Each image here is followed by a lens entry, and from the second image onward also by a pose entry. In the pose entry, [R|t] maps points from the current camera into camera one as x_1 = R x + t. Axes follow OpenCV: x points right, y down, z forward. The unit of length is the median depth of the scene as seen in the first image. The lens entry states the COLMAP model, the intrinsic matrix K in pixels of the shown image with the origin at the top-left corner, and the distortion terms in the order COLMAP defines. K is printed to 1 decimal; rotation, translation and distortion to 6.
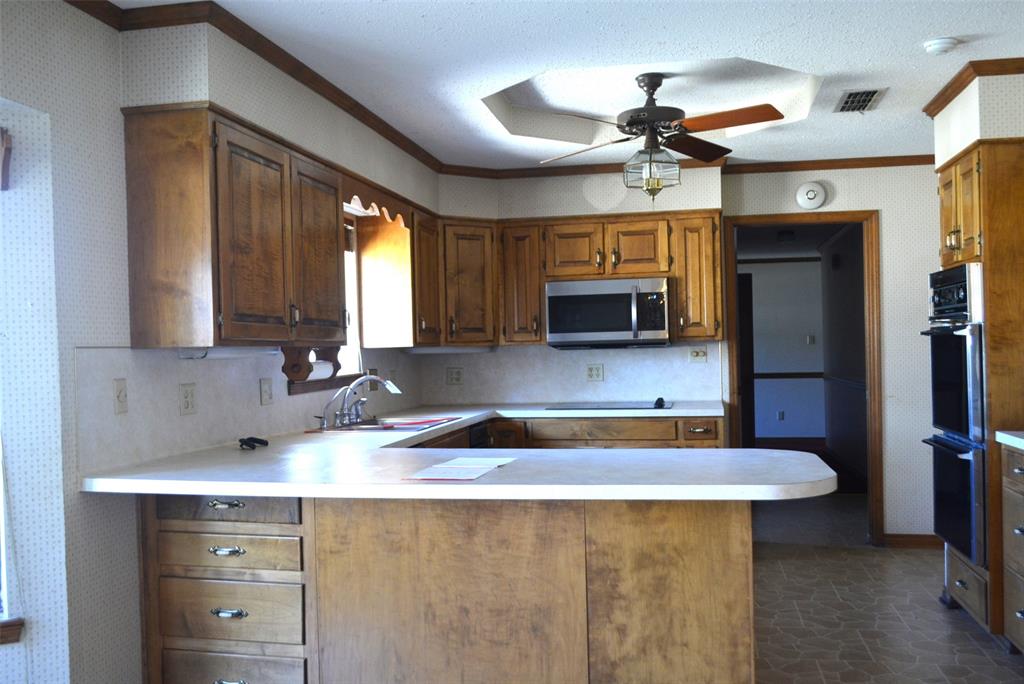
lens RADIAL K [[972.7, 0, 469.1], [0, 972.7, 341.7], [0, 0, 1]] dist [-0.001960, -0.004866]
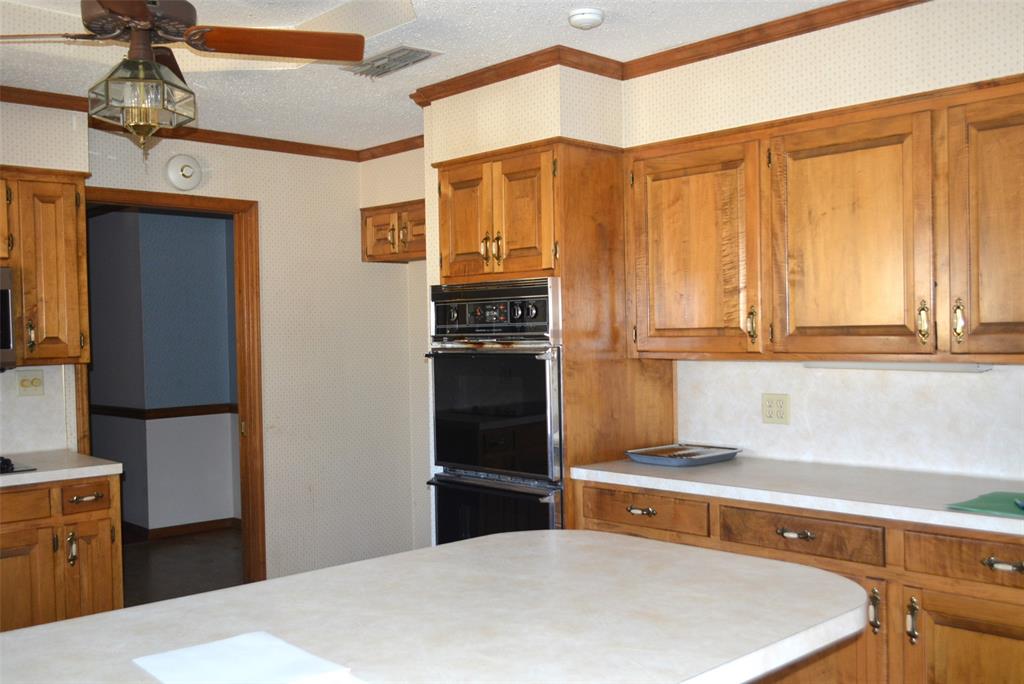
lens RADIAL K [[972.7, 0, 469.1], [0, 972.7, 341.7], [0, 0, 1]] dist [-0.001960, -0.004866]
pose [[0.550259, -0.002328, 0.834991, -0.176349], [0.003055, 0.999995, 0.000775, -0.016741], [-0.834988, 0.002124, 0.550264, 0.405962]]
